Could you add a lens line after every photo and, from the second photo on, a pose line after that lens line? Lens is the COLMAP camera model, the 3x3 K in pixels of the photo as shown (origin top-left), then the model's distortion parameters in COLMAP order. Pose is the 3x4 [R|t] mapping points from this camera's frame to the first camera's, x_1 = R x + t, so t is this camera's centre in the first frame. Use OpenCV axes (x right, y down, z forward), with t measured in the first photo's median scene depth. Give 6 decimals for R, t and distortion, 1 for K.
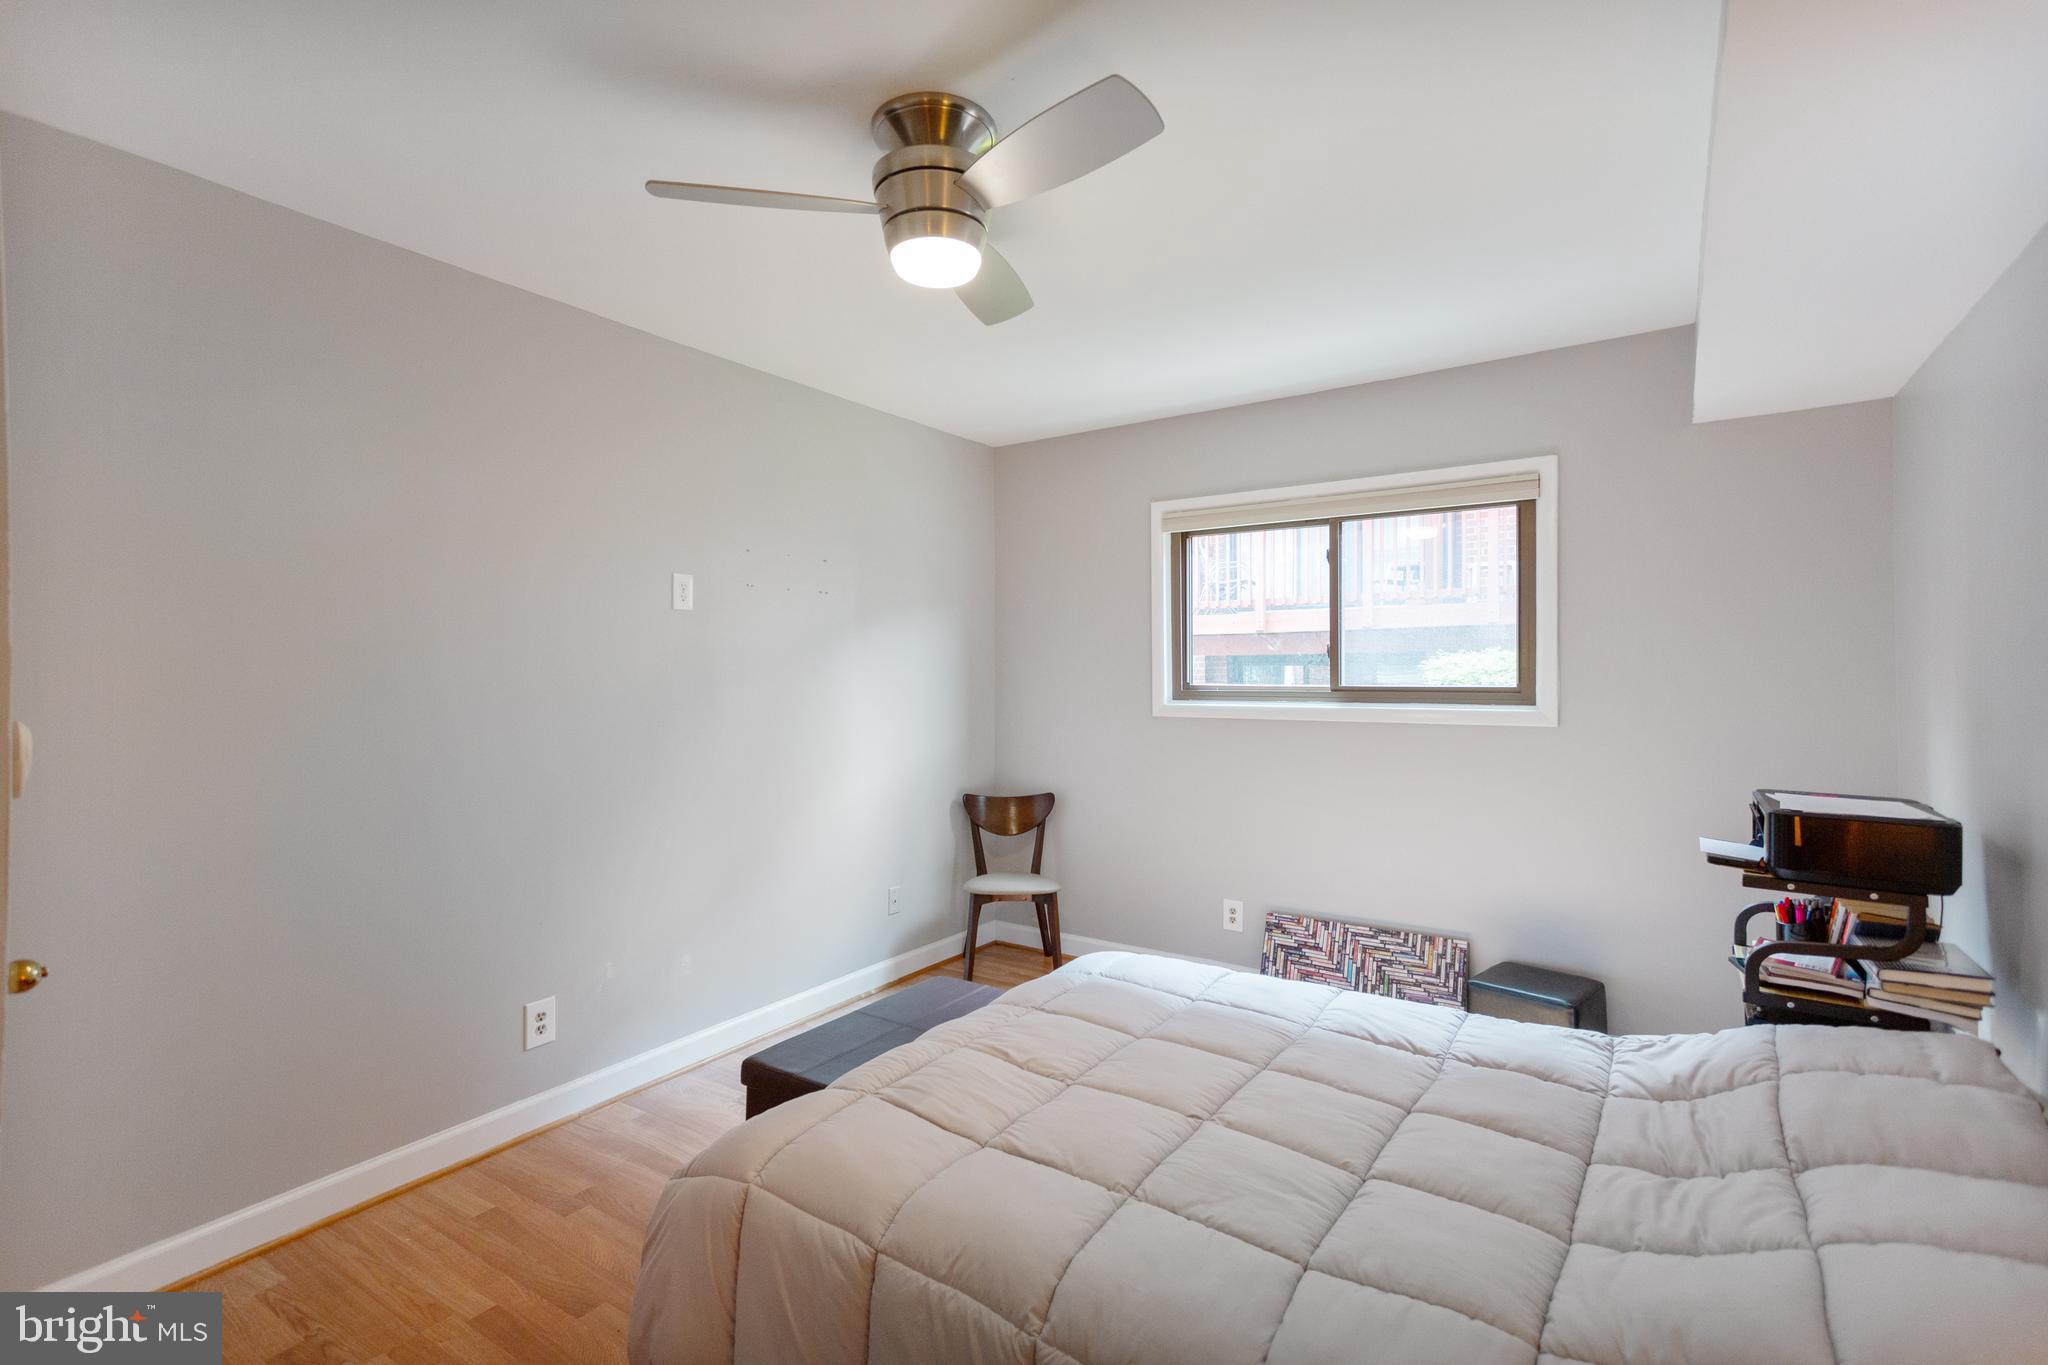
lens RADIAL K [[988.8, 0, 1024.0], [0, 988.8, 682.5], [0, 0, 1]] dist [0.040272, 0.000063]
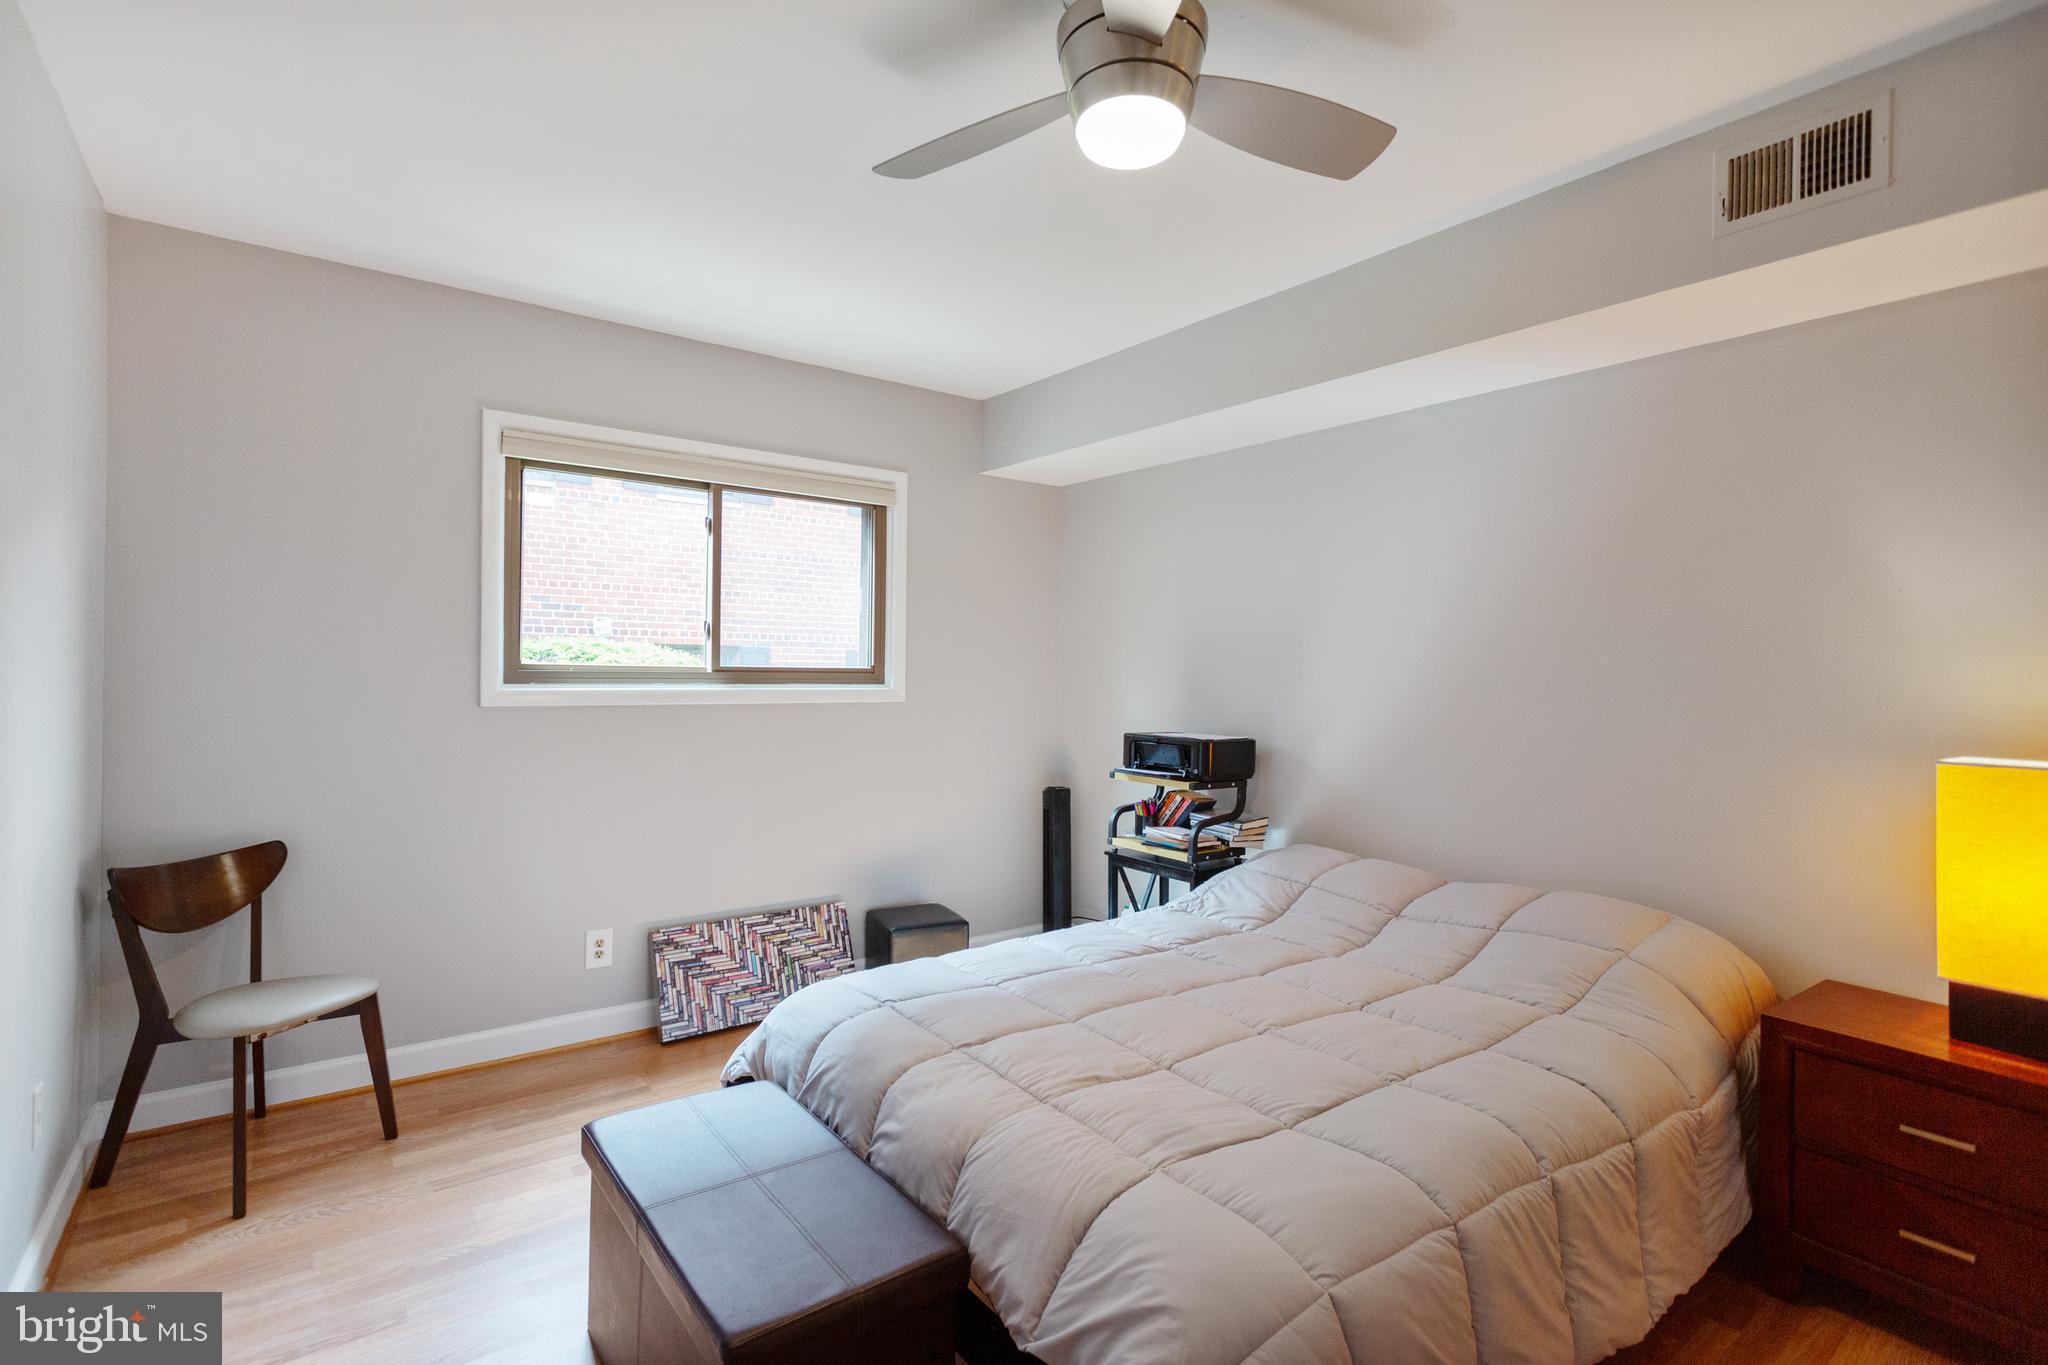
lens RADIAL K [[991.3, 0, 1024.0], [0, 991.3, 682.5], [0, 0, 1]] dist [0.003656, 0.000140]
pose [[0.298991, -0.005178, 0.954242, -0.503616], [0.000807, 0.999986, 0.005174, 0.014583], [-0.954256, -0.000776, 0.298991, 0.469608]]
